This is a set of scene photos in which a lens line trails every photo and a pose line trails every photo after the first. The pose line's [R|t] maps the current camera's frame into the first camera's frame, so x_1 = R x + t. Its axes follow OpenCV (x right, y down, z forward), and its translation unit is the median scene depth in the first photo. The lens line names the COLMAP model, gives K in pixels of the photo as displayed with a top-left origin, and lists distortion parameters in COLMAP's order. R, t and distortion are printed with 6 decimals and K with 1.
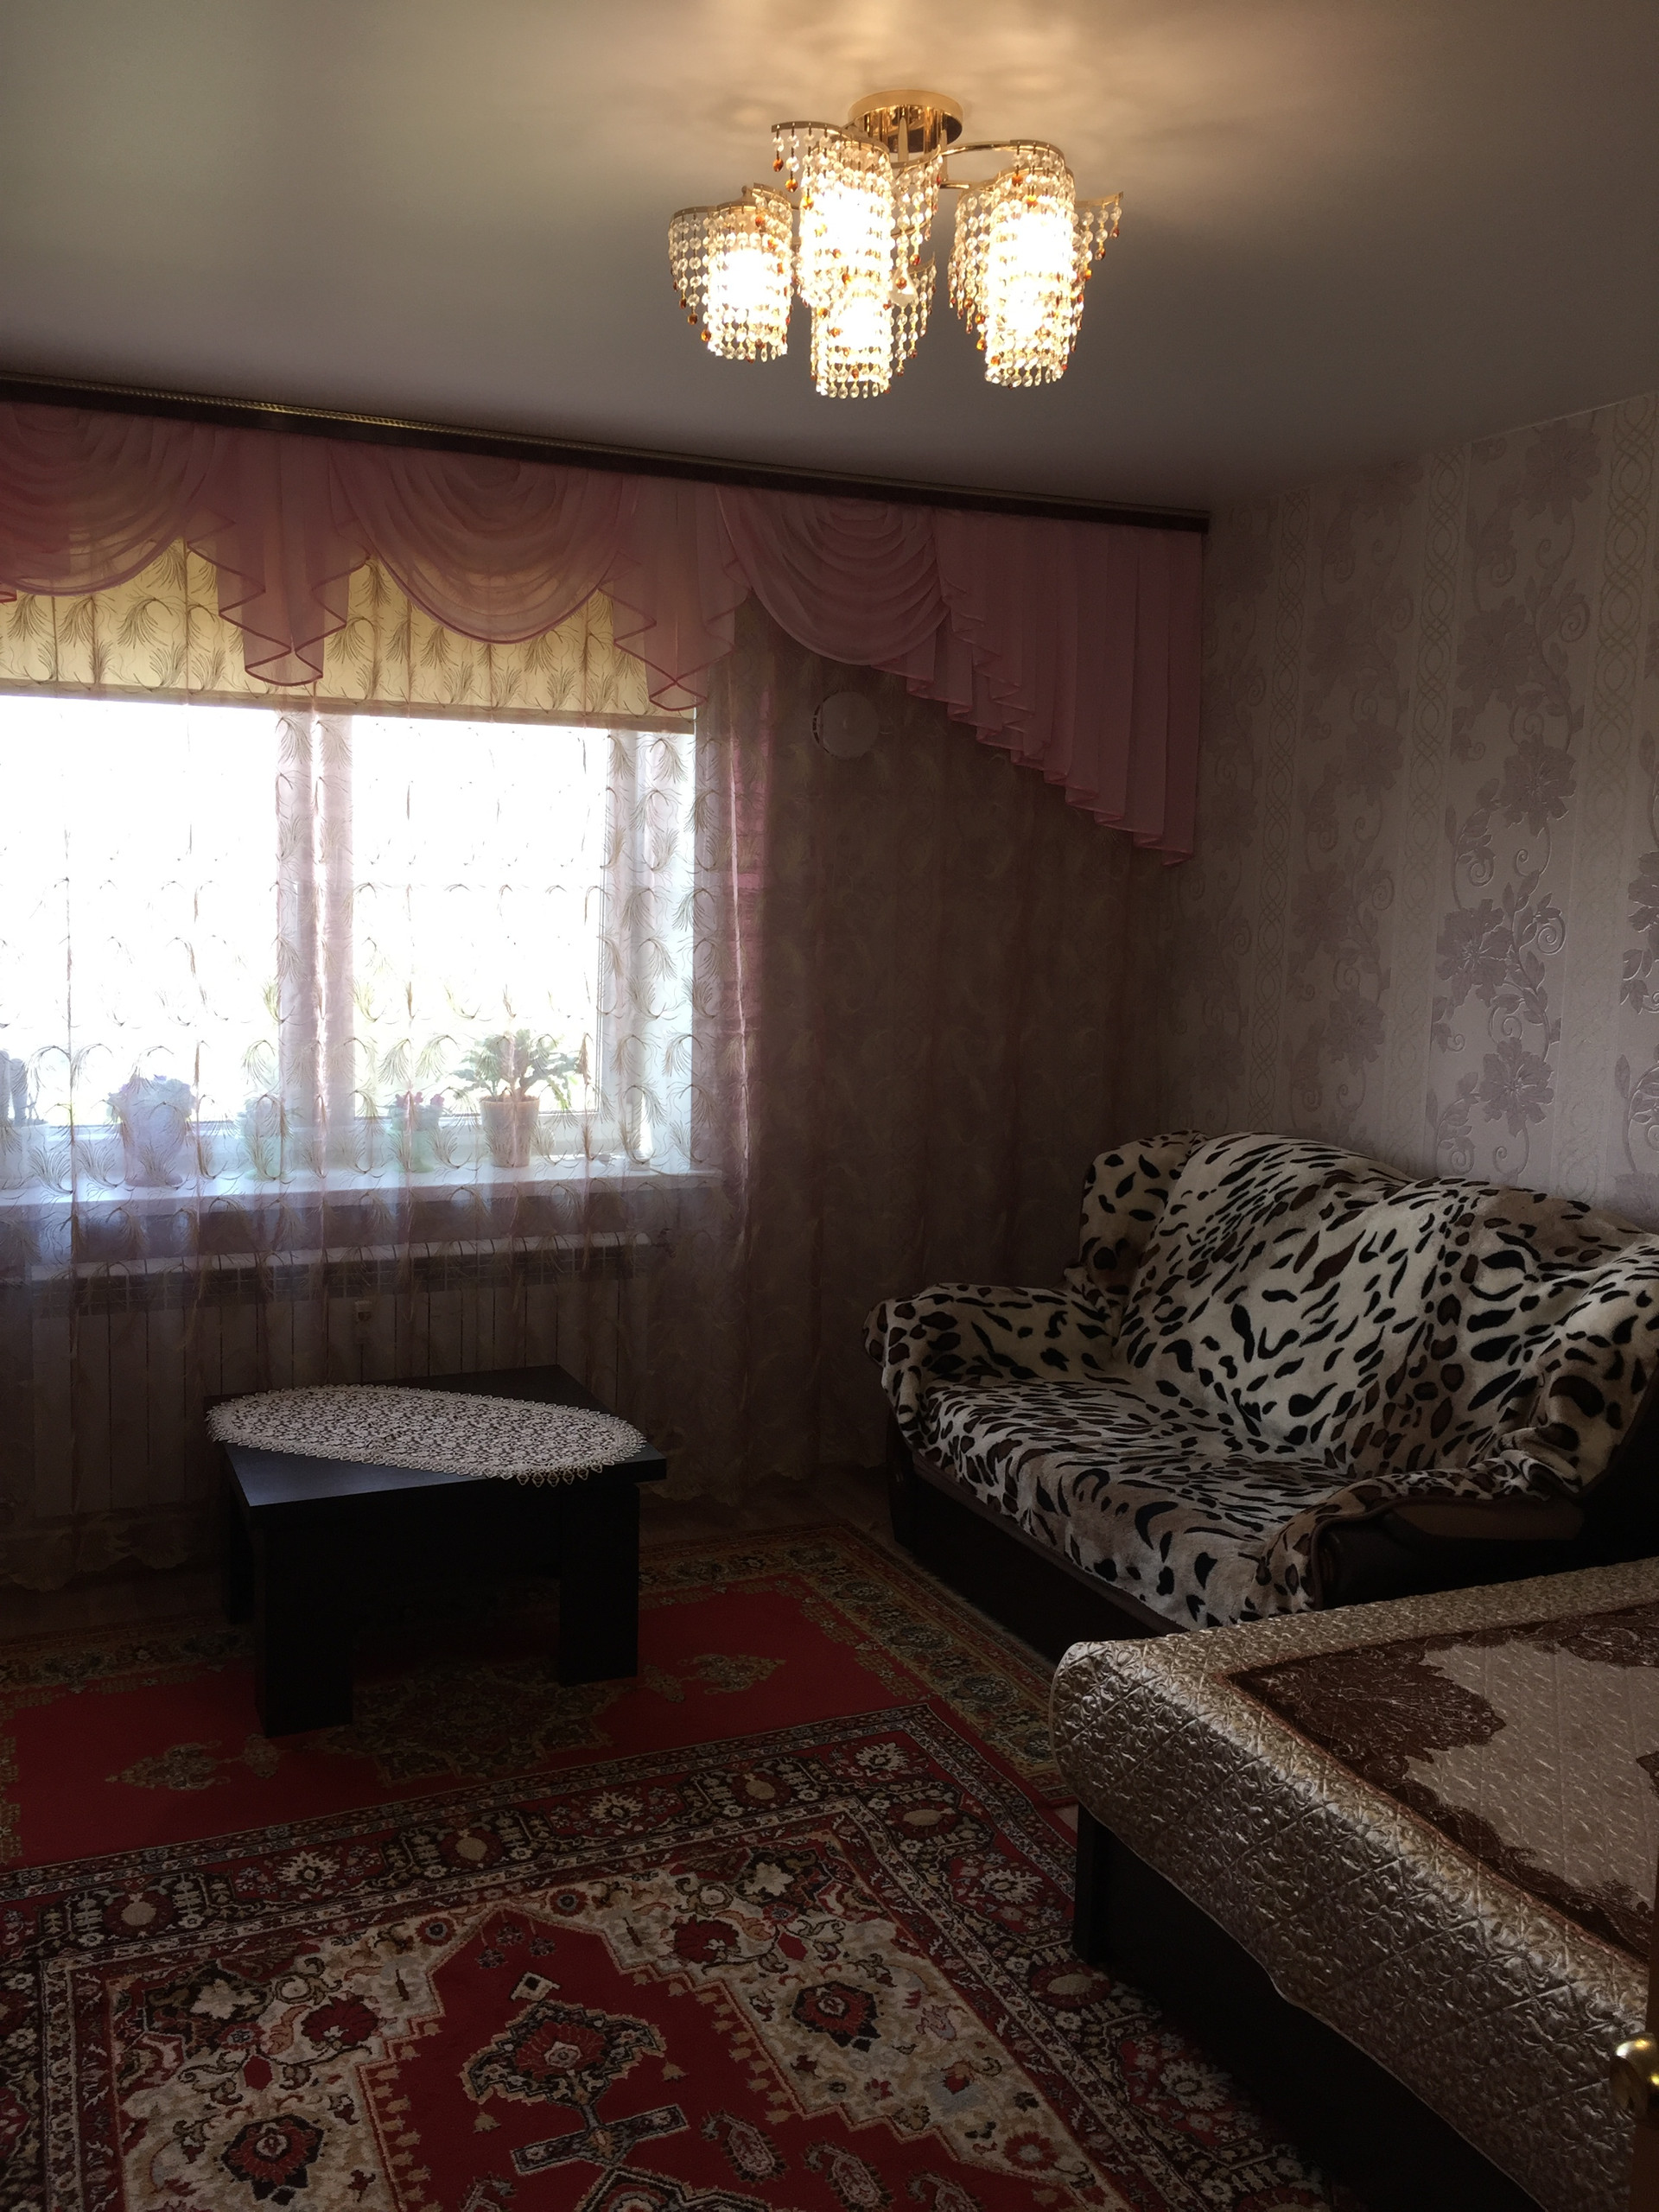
lens RADIAL K [[1894.9, 0, 826.7], [0, 1894.9, 1106.0], [0, 0, 1]] dist [0.089287, -0.125454]
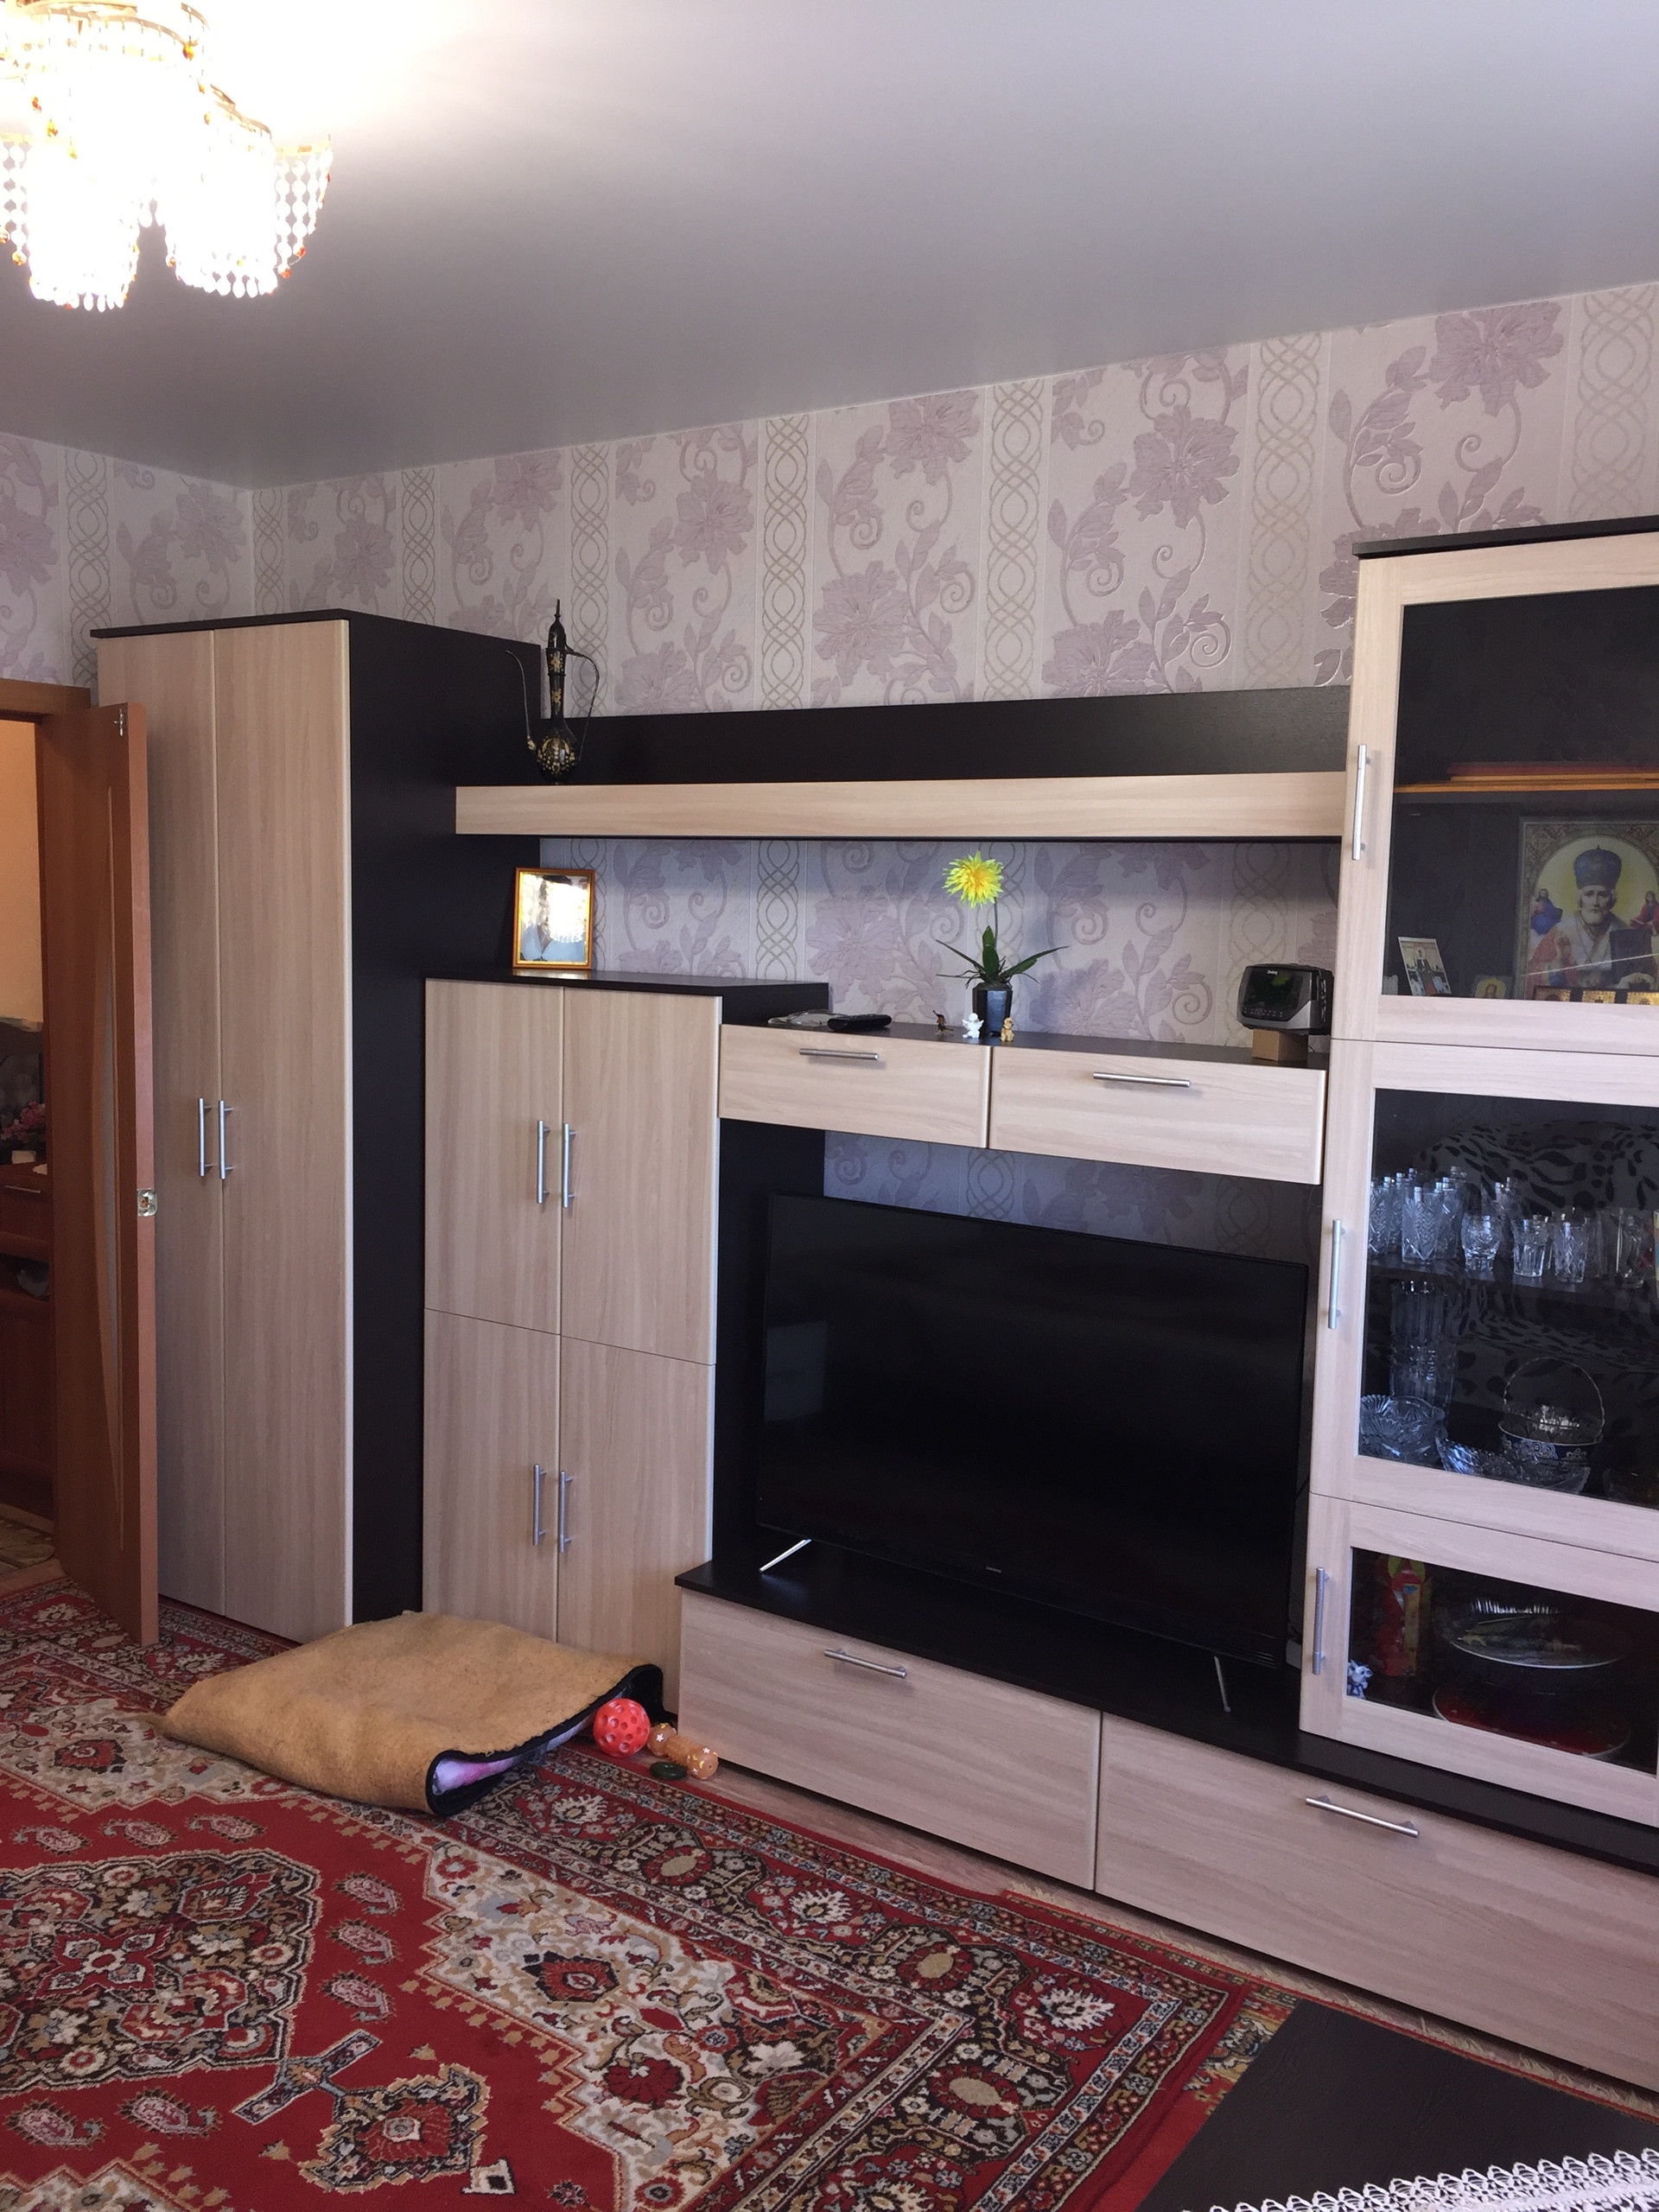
lens RADIAL K [[1894.9, 0, 826.7], [0, 1894.9, 1106.0], [0, 0, 1]] dist [0.089287, -0.125454]
pose [[-0.852457, 0.017616, -0.522500, 0.155549], [-0.107698, 0.972078, 0.208483, -0.199063], [0.511584, 0.233995, -0.826758, 1.598212]]
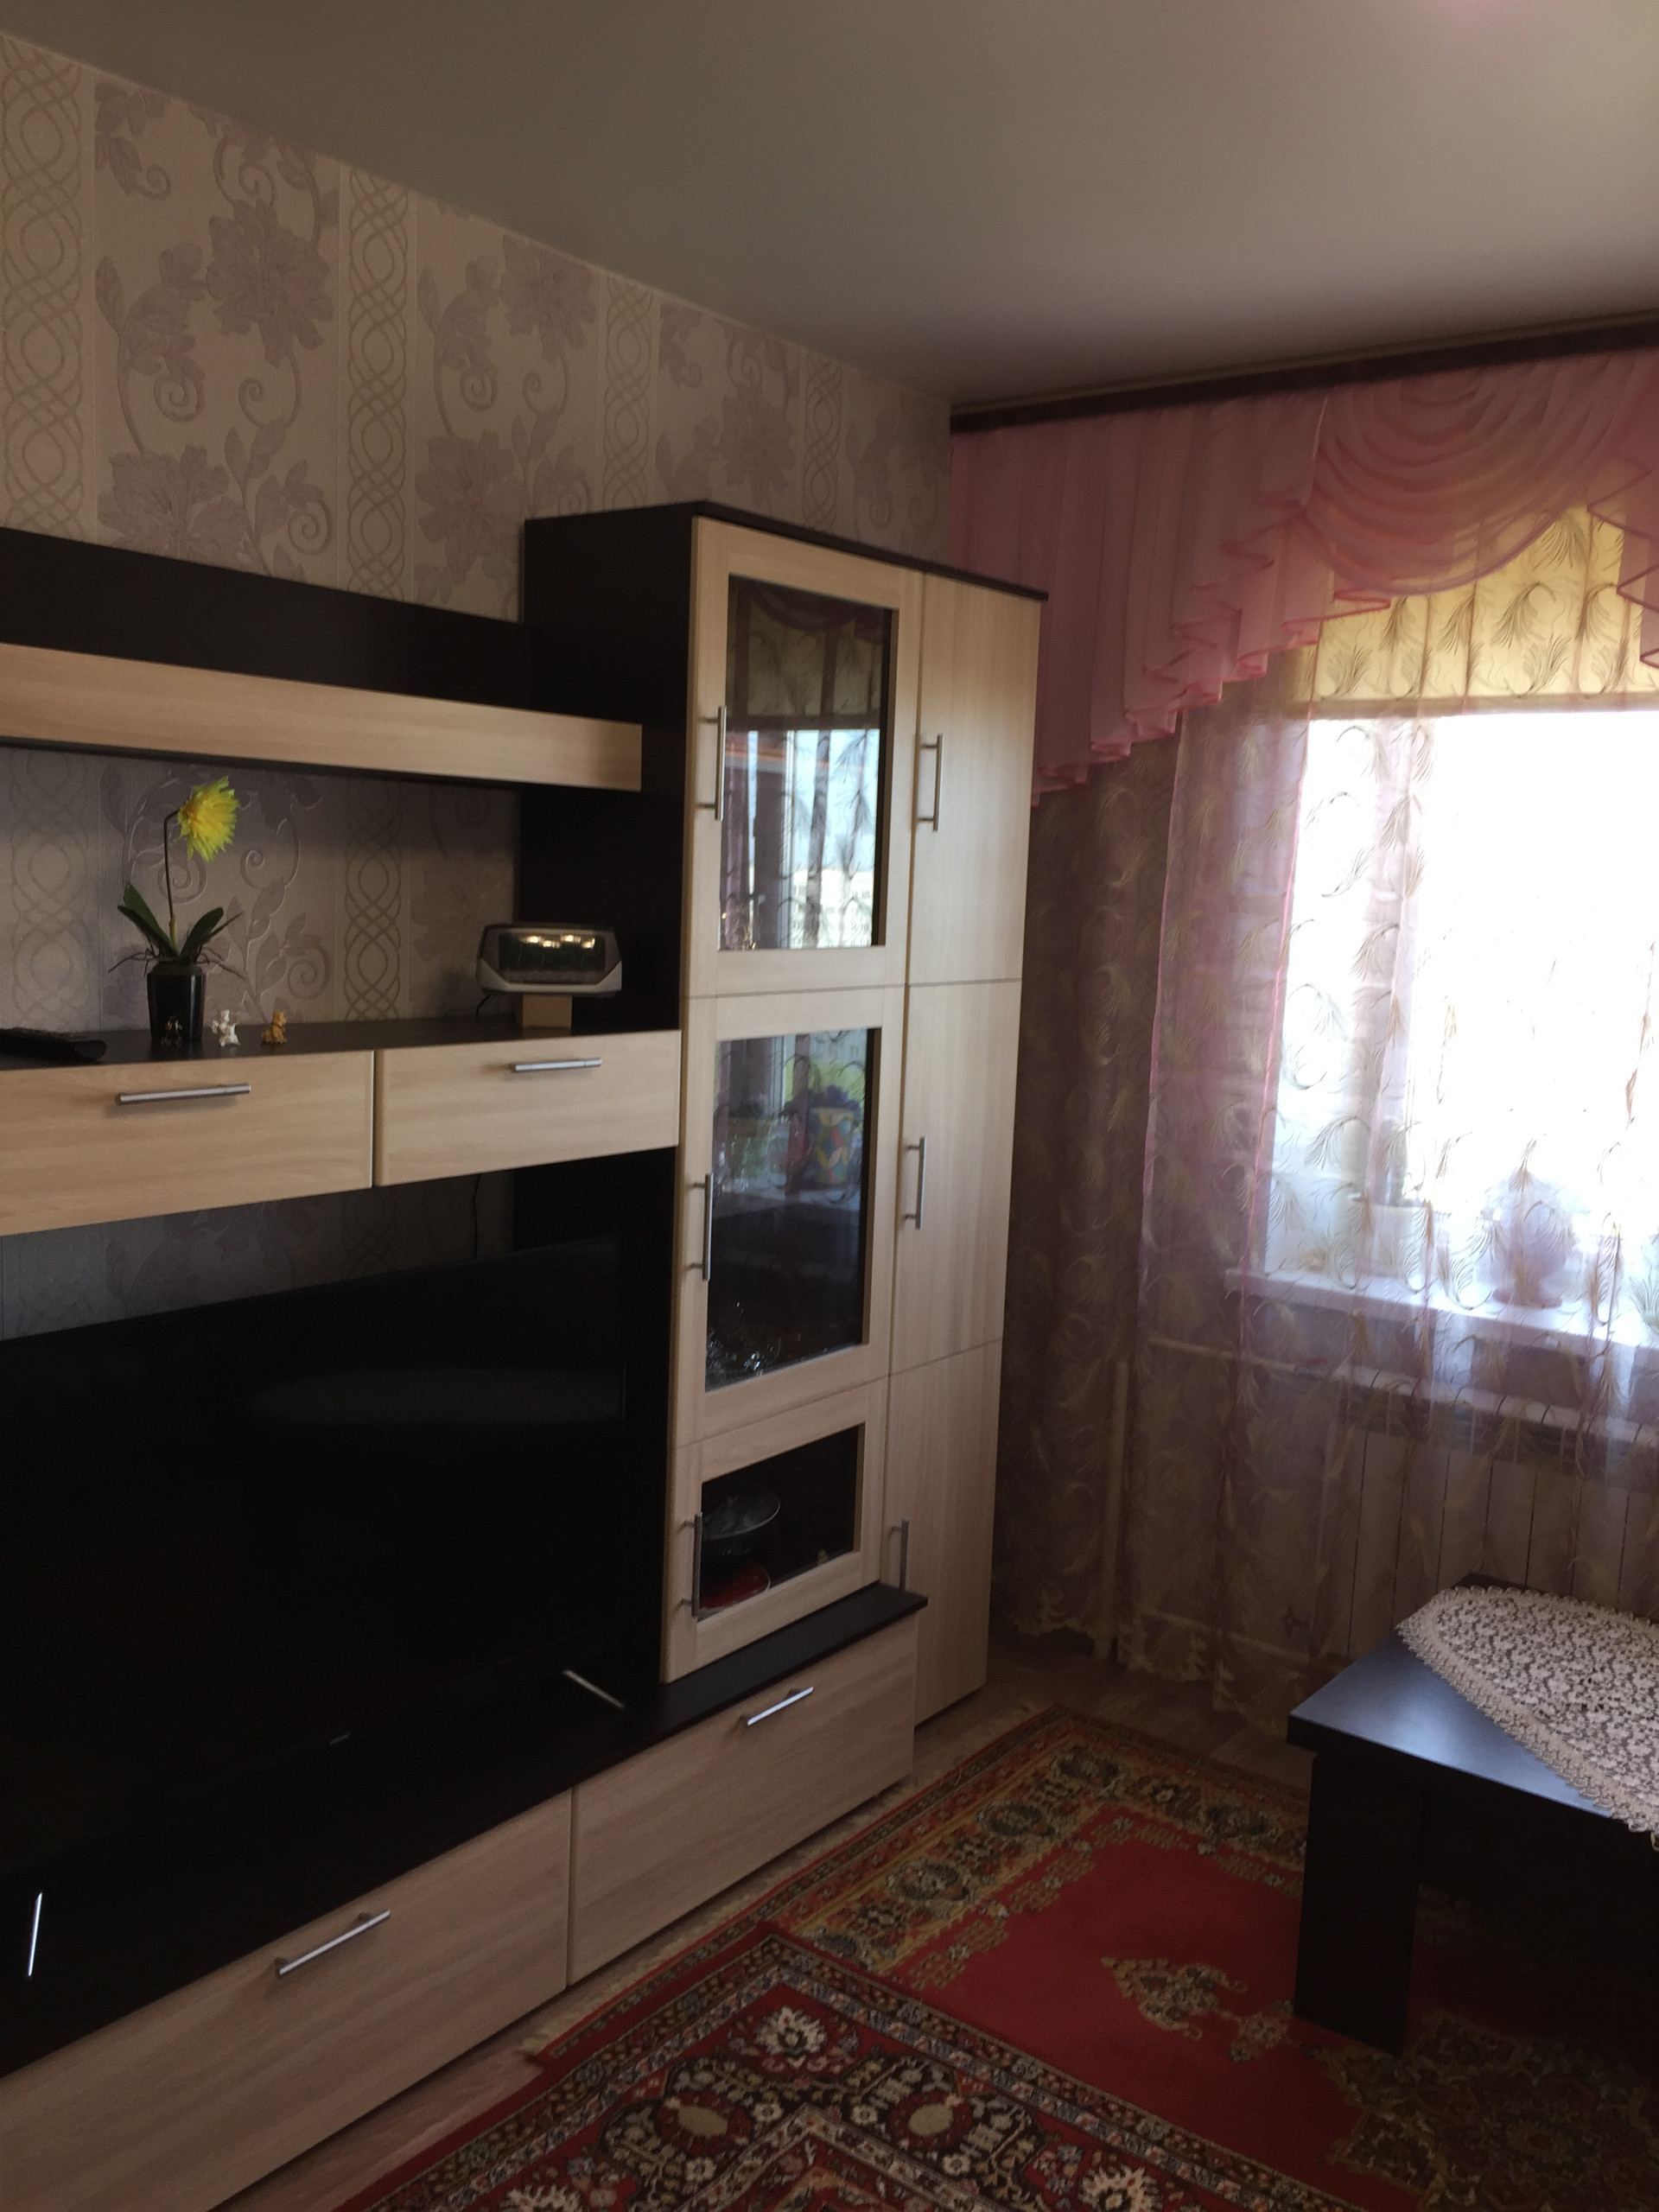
lens RADIAL K [[1894.9, 0, 826.7], [0, 1894.9, 1106.0], [0, 0, 1]] dist [0.089287, -0.125454]
pose [[0.489051, 0.107620, -0.865591, 0.308724], [-0.142174, 0.988923, 0.042627, -0.053067], [0.860590, 0.102218, 0.498935, 0.493090]]
